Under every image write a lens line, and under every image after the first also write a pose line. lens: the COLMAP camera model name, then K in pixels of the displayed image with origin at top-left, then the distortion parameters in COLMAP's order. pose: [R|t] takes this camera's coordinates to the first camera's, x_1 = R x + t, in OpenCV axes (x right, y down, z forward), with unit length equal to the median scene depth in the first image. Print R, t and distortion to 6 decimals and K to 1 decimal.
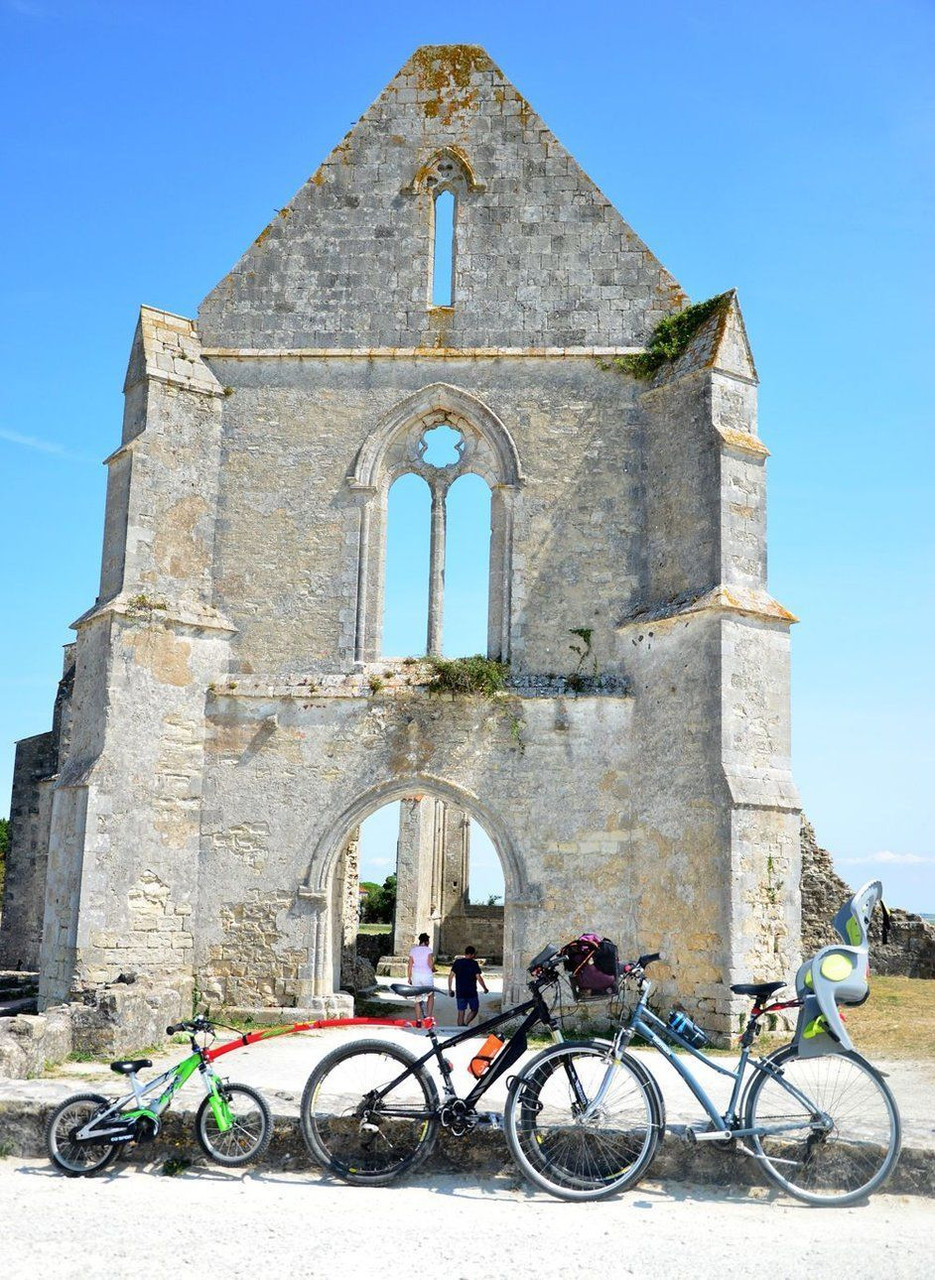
lens RADIAL K [[1414.1, 0, 467.5], [0, 1414.1, 640.0], [0, 0, 1]] dist [-0.014494, 0.007160]
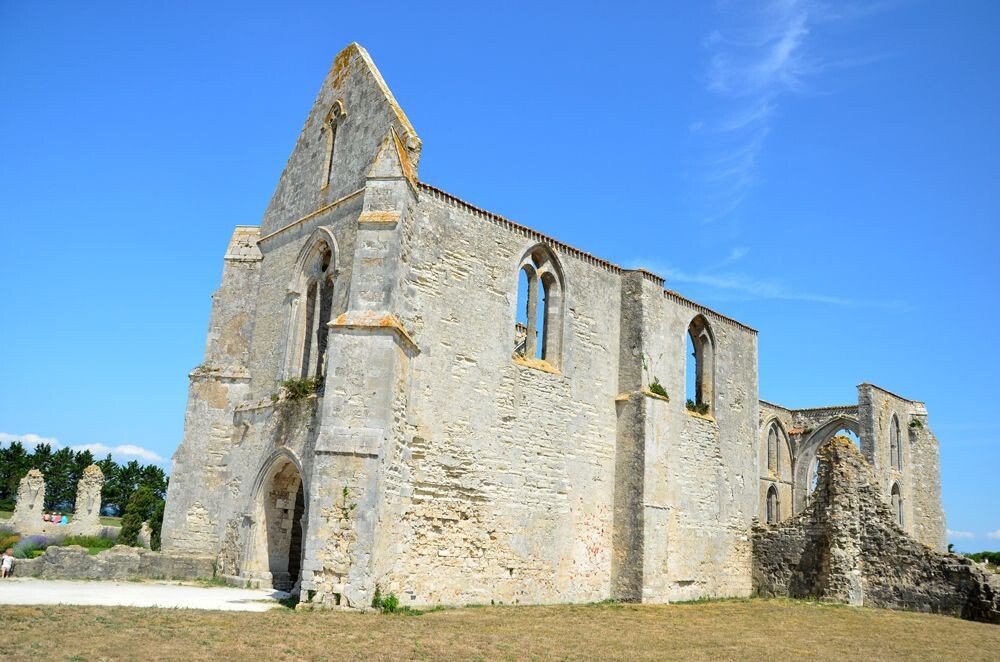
lens RADIAL K [[812.0, 0, 499.7], [0, 812.0, 306.9], [0, 0, 1]] dist [-0.140934, 0.115254]
pose [[0.720187, -0.176562, -0.670937, 0.847520], [0.085137, 0.982257, -0.167100, 0.111901], [0.688536, 0.063222, 0.722441, 0.448559]]
